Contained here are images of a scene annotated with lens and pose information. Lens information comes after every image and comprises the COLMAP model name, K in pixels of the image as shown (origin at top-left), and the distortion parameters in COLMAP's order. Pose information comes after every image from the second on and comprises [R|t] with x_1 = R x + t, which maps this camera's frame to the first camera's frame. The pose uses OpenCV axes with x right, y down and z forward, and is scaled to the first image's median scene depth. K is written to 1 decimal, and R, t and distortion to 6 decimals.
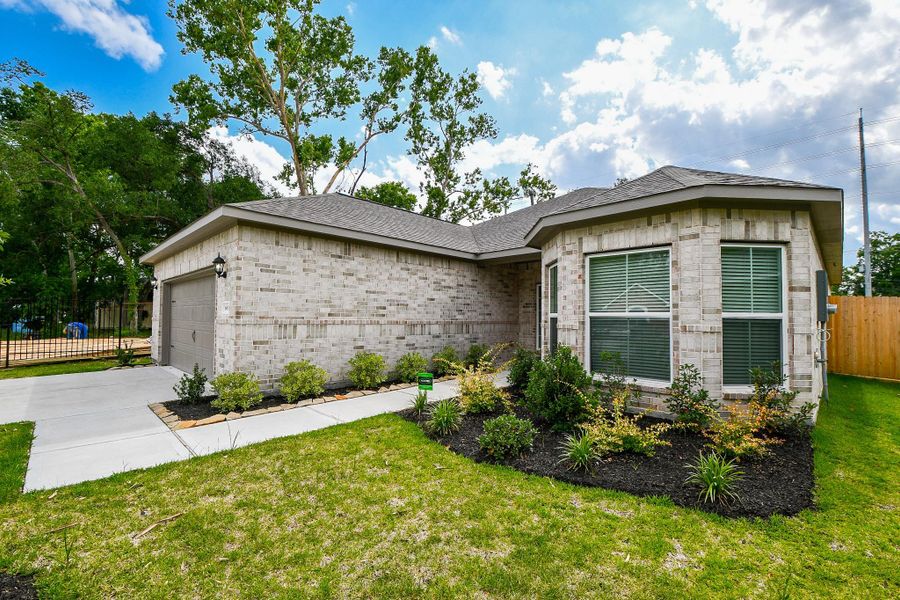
lens RADIAL K [[395.3, 0, 454.8], [0, 395.3, 304.0], [0, 0, 1]] dist [0.002861, -0.015233]
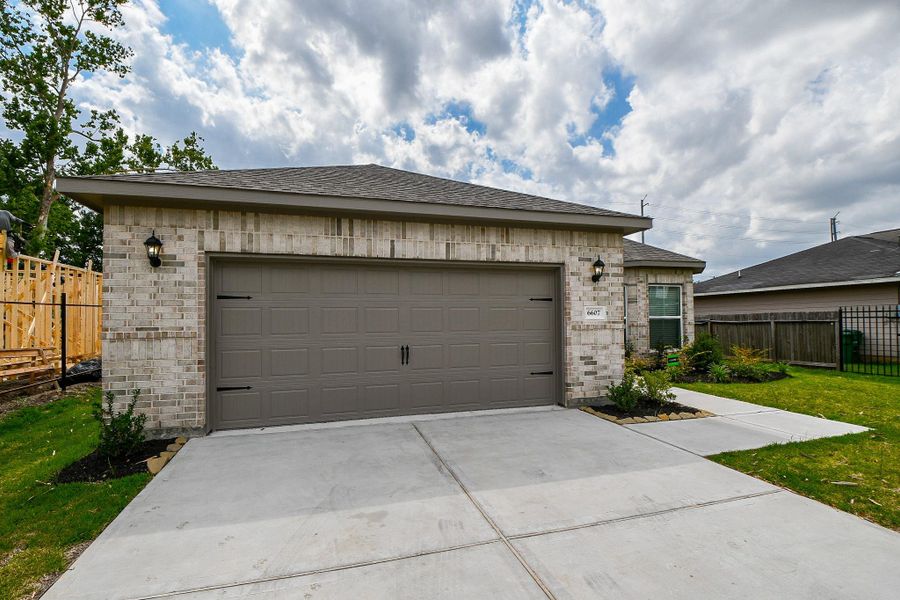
lens RADIAL K [[413.9, 0, 436.4], [0, 413.9, 309.2], [0, 0, 1]] dist [0.000983, -0.017237]
pose [[0.496754, 0.010957, 0.867822, -0.351511], [-0.015610, 0.999871, -0.003689, 0.002257], [-0.867751, -0.011714, 0.496861, 0.177208]]
